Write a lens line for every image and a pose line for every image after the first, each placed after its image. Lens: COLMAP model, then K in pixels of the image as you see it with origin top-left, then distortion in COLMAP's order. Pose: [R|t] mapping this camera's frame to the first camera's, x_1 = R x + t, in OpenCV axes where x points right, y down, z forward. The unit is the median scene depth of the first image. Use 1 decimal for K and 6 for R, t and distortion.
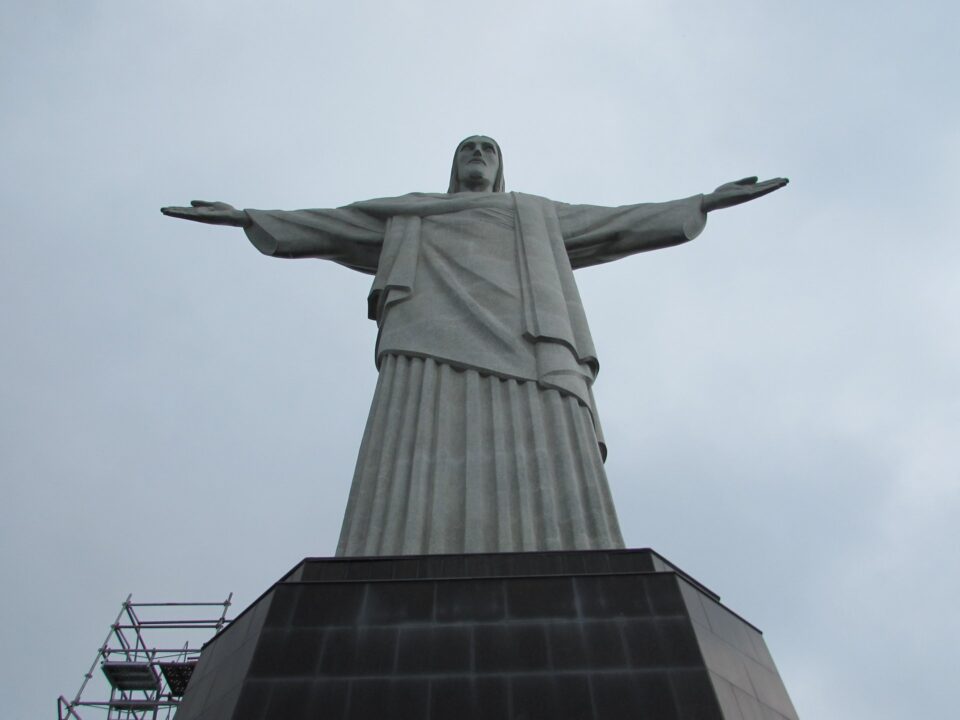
lens RADIAL K [[676.1, 0, 480.0], [0, 676.1, 360.0], [0, 0, 1]] dist [-0.037706, 0.010700]
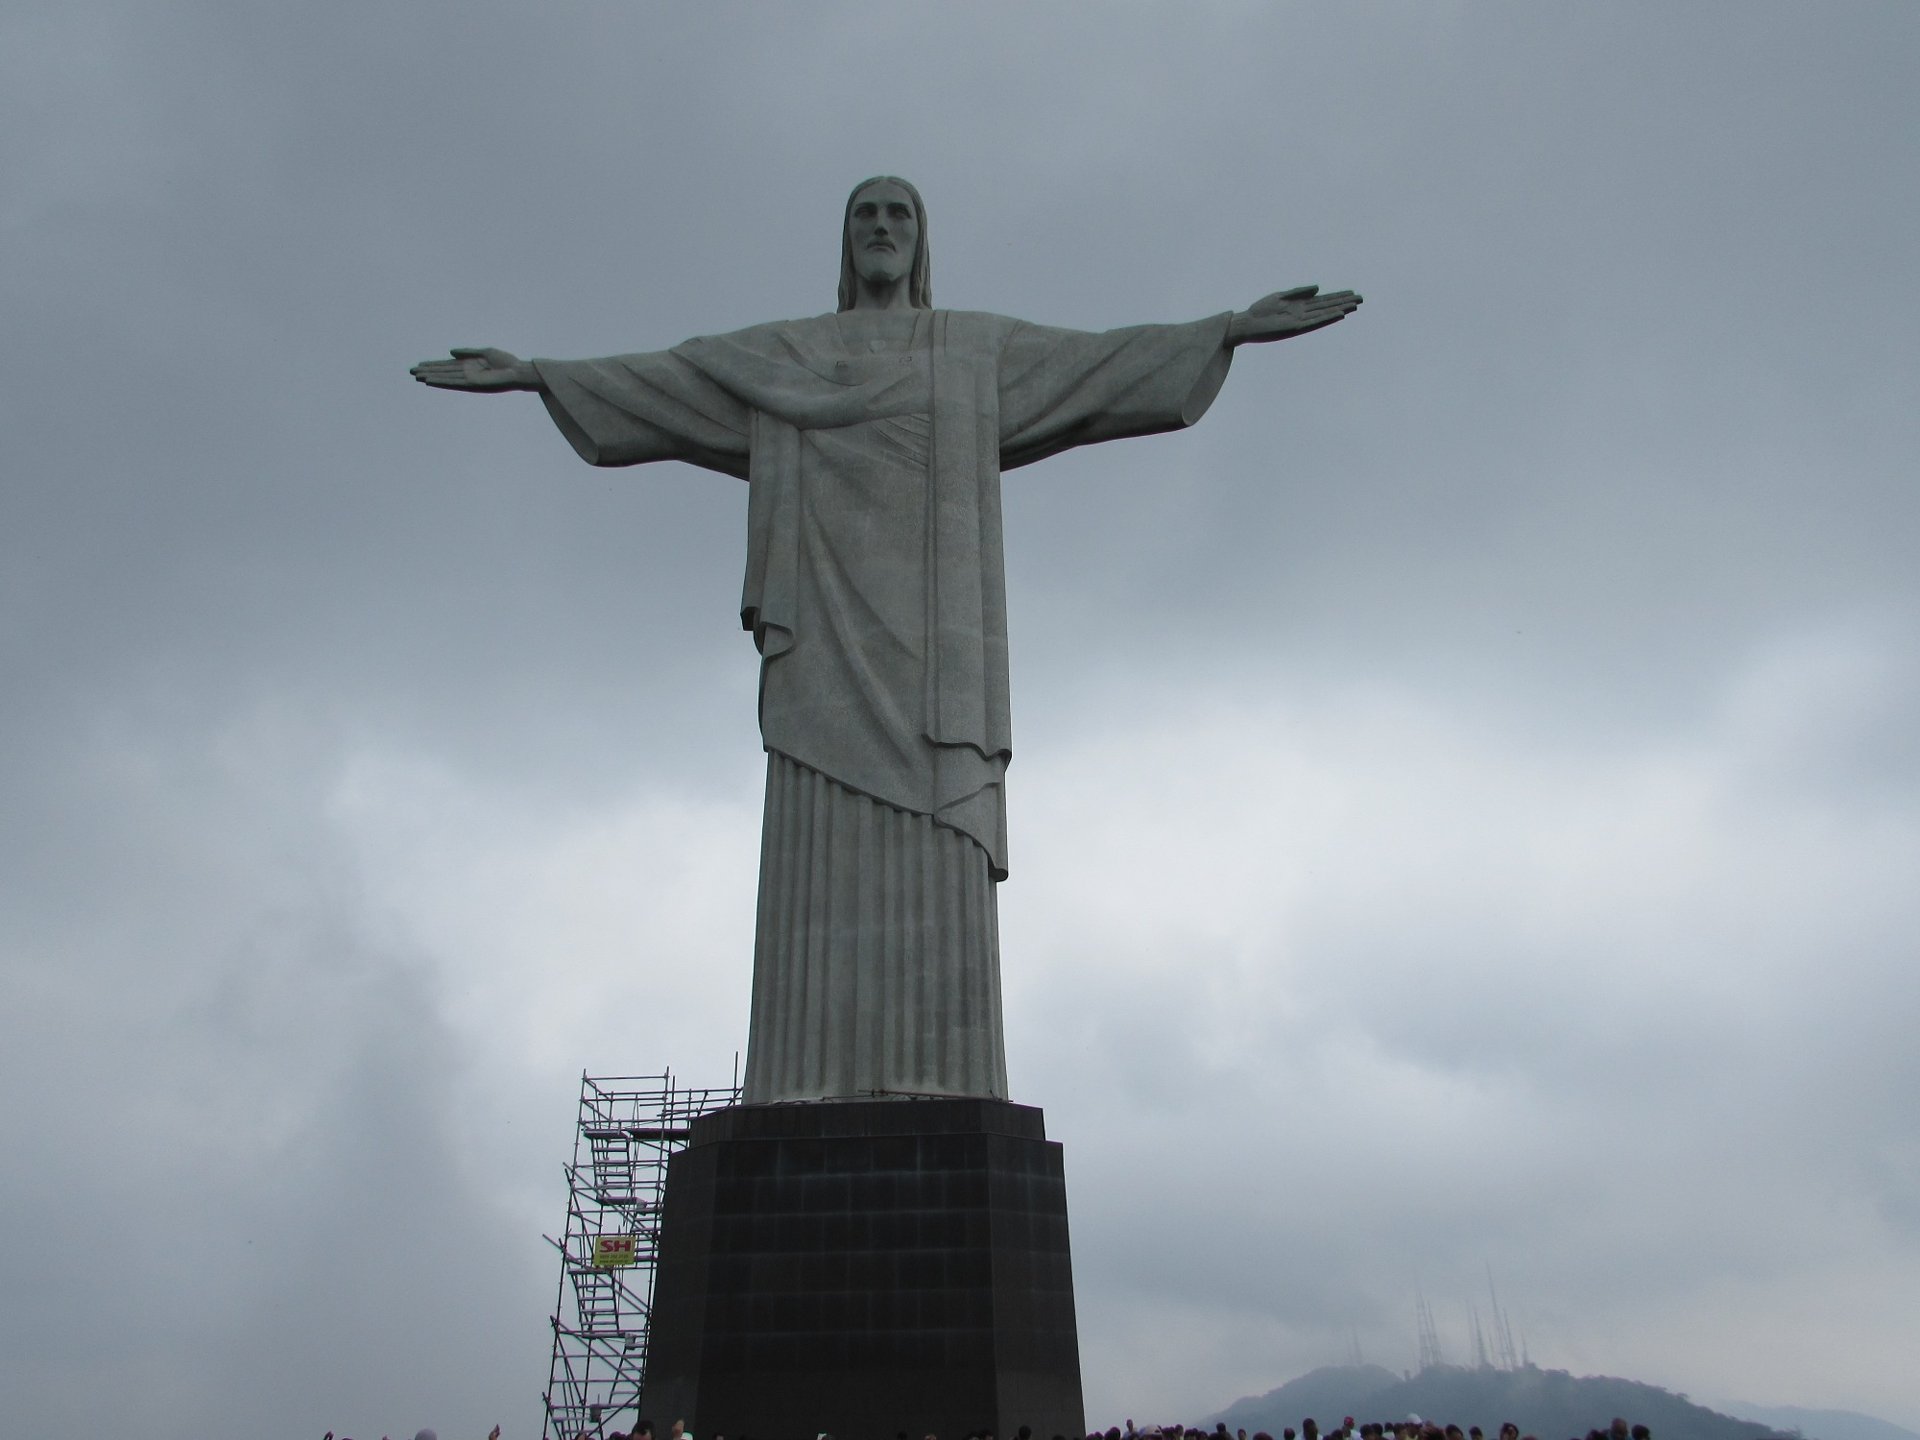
lens RADIAL K [[1352.1, 0, 960.0], [0, 1352.1, 720.0], [0, 0, 1]] dist [-0.037706, 0.010700]
pose [[0.999292, -0.024046, -0.028938, 0.179127], [0.035432, 0.860146, 0.508816, -1.039825], [0.012656, -0.509481, 0.860389, -0.567153]]
